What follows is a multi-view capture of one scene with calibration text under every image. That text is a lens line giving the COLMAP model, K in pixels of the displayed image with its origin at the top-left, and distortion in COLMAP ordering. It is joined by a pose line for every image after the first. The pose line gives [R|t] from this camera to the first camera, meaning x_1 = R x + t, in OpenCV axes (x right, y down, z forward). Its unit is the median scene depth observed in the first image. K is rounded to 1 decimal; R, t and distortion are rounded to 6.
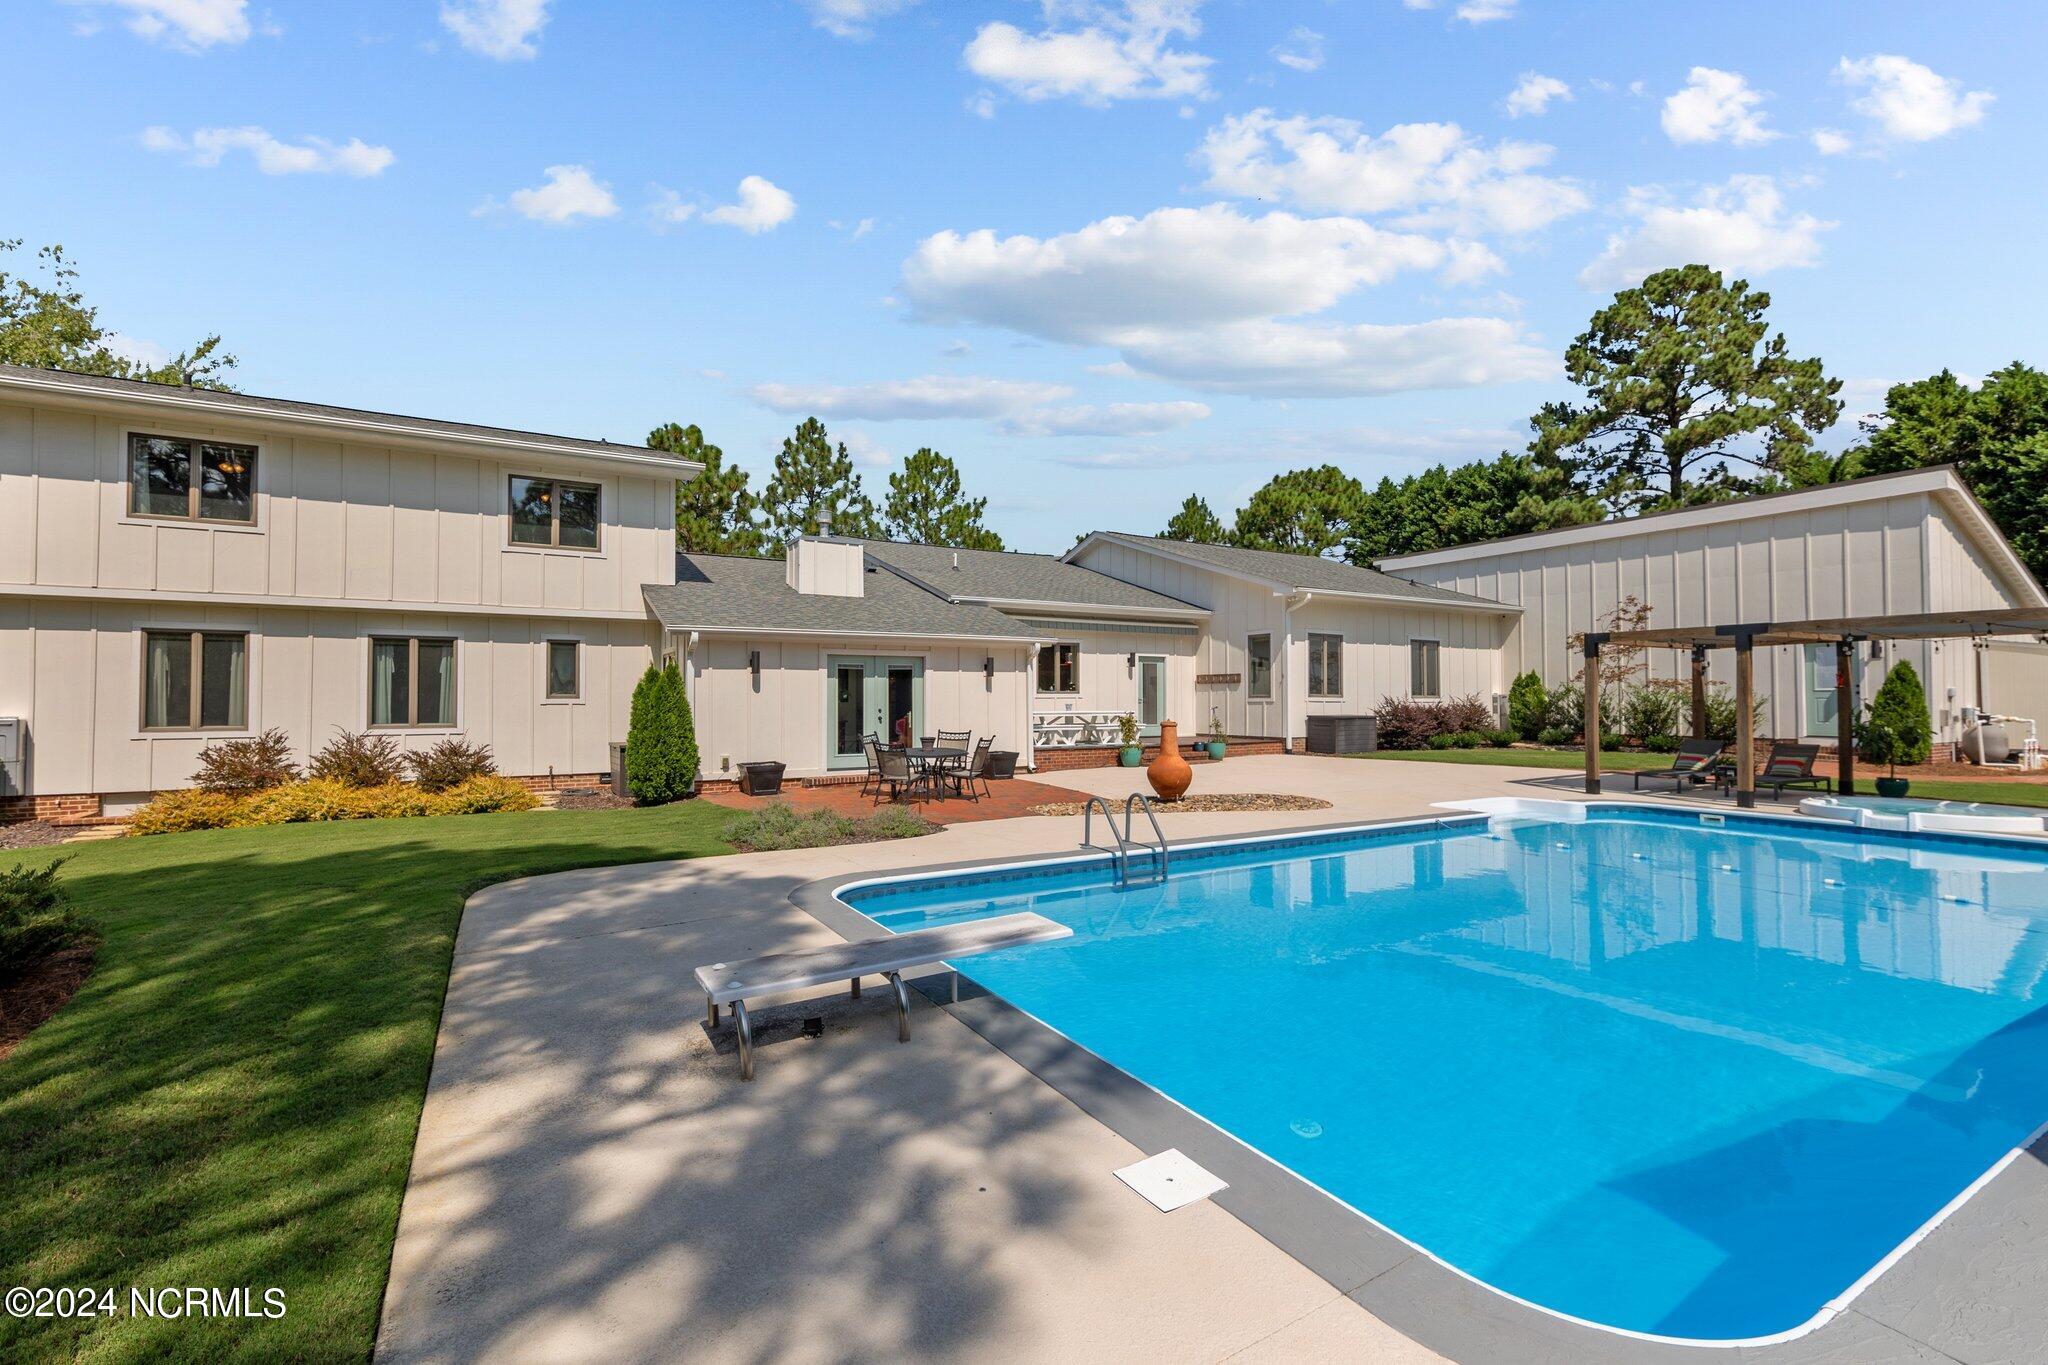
lens RADIAL K [[891.2, 0, 1001.8], [0, 891.2, 693.2], [0, 0, 1]] dist [0.001964, 0.000207]
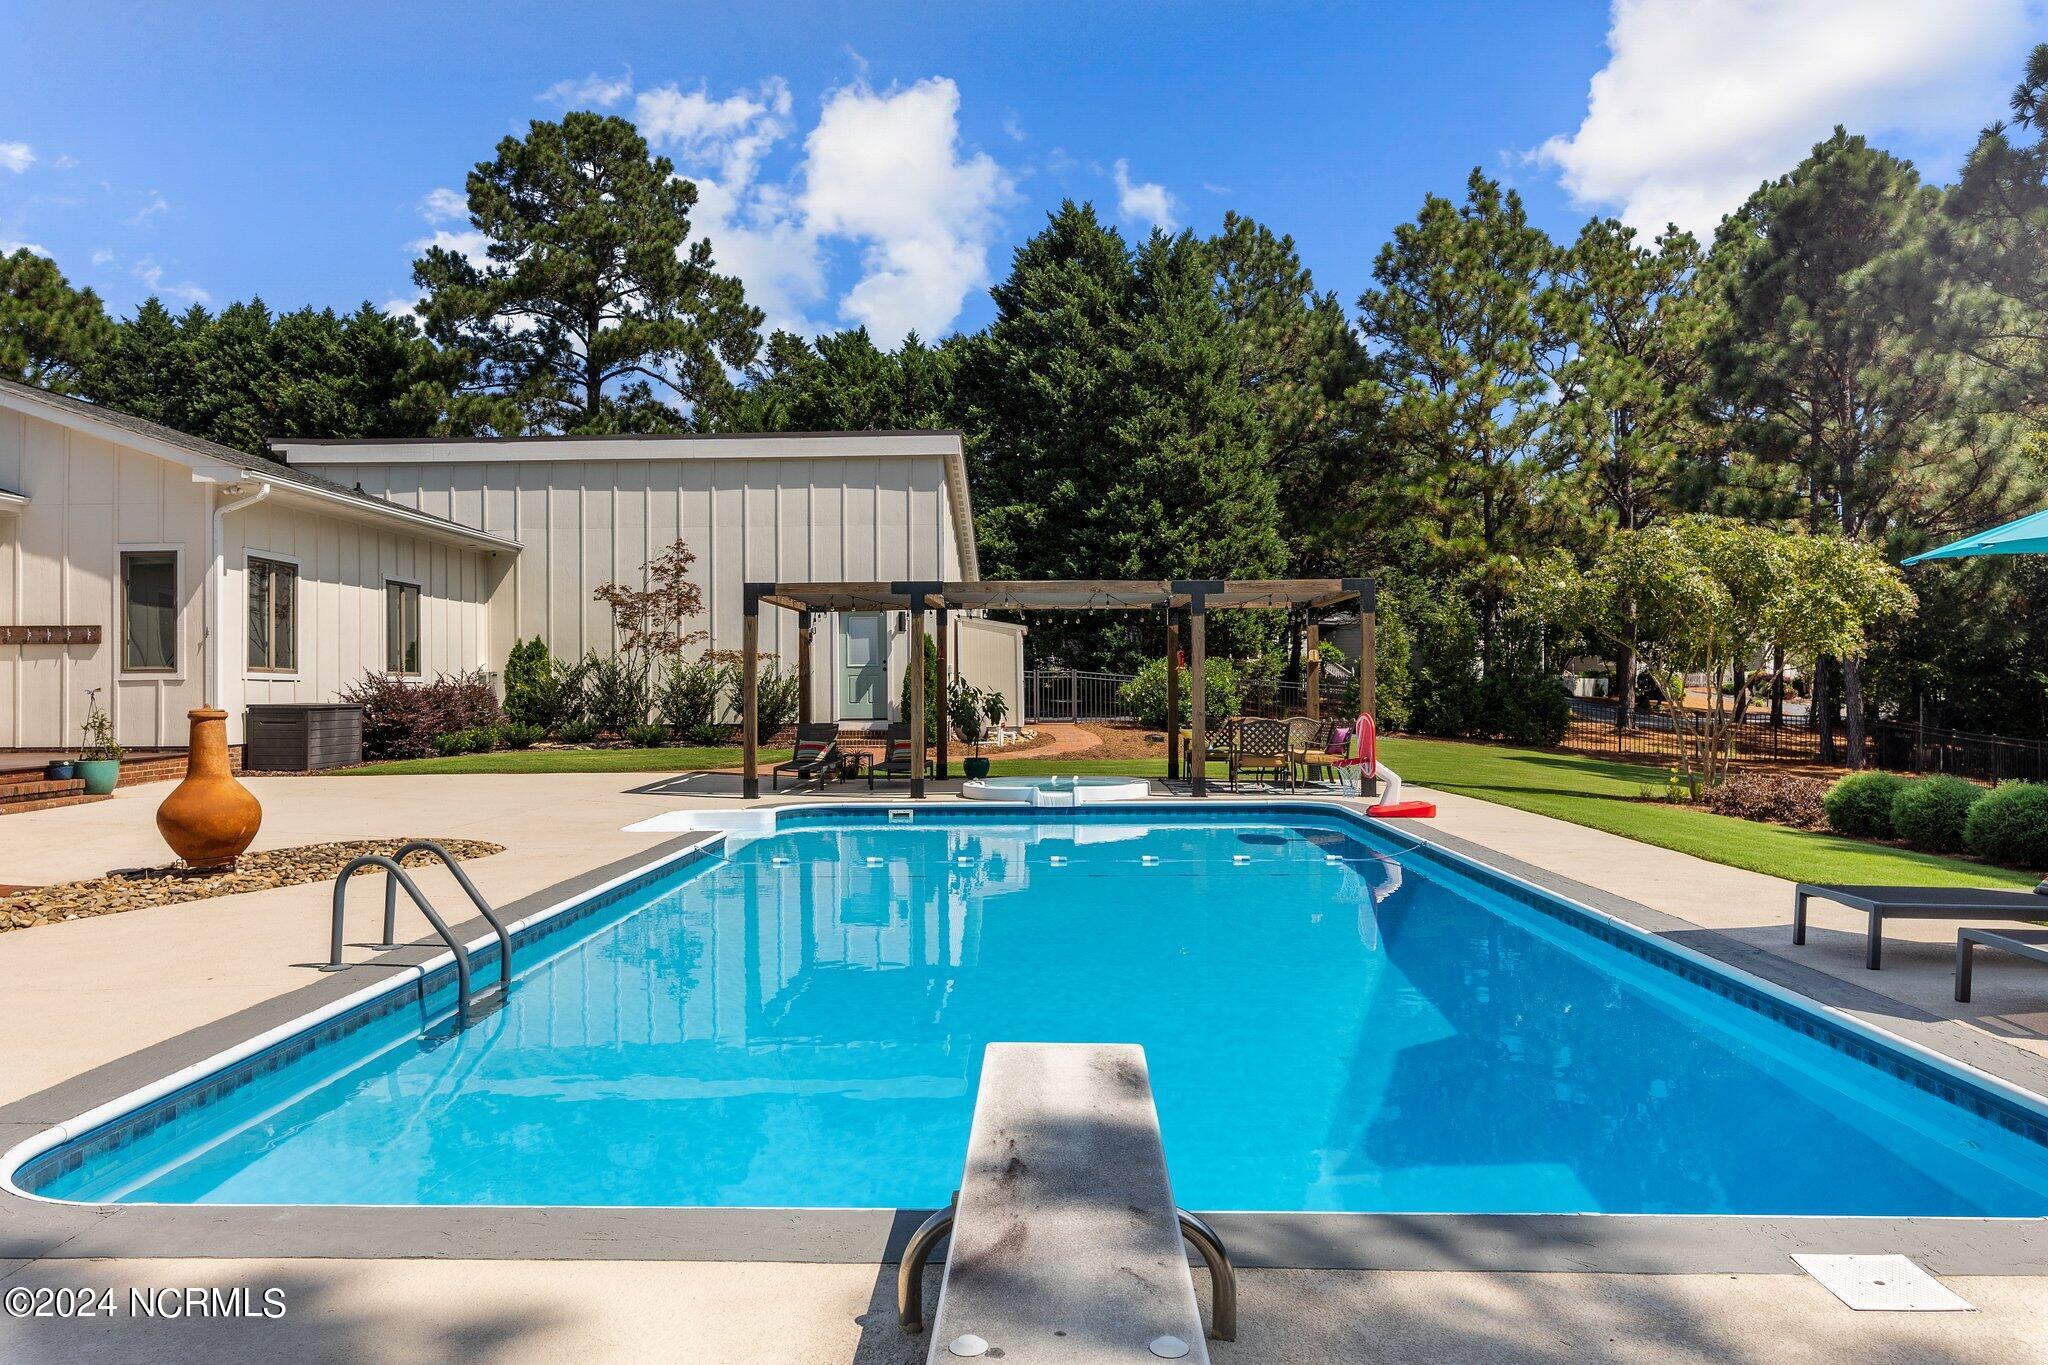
lens RADIAL K [[1396.8, 0, 1024.0], [0, 1396.8, 682.5], [0, 0, 1]] dist [0.007241, 0.001107]
pose [[0.523226, -0.001613, 0.852193, -0.111272], [-0.000038, 0.999998, 0.001916, 0.007174], [-0.852194, -0.001035, 0.523224, 0.100602]]
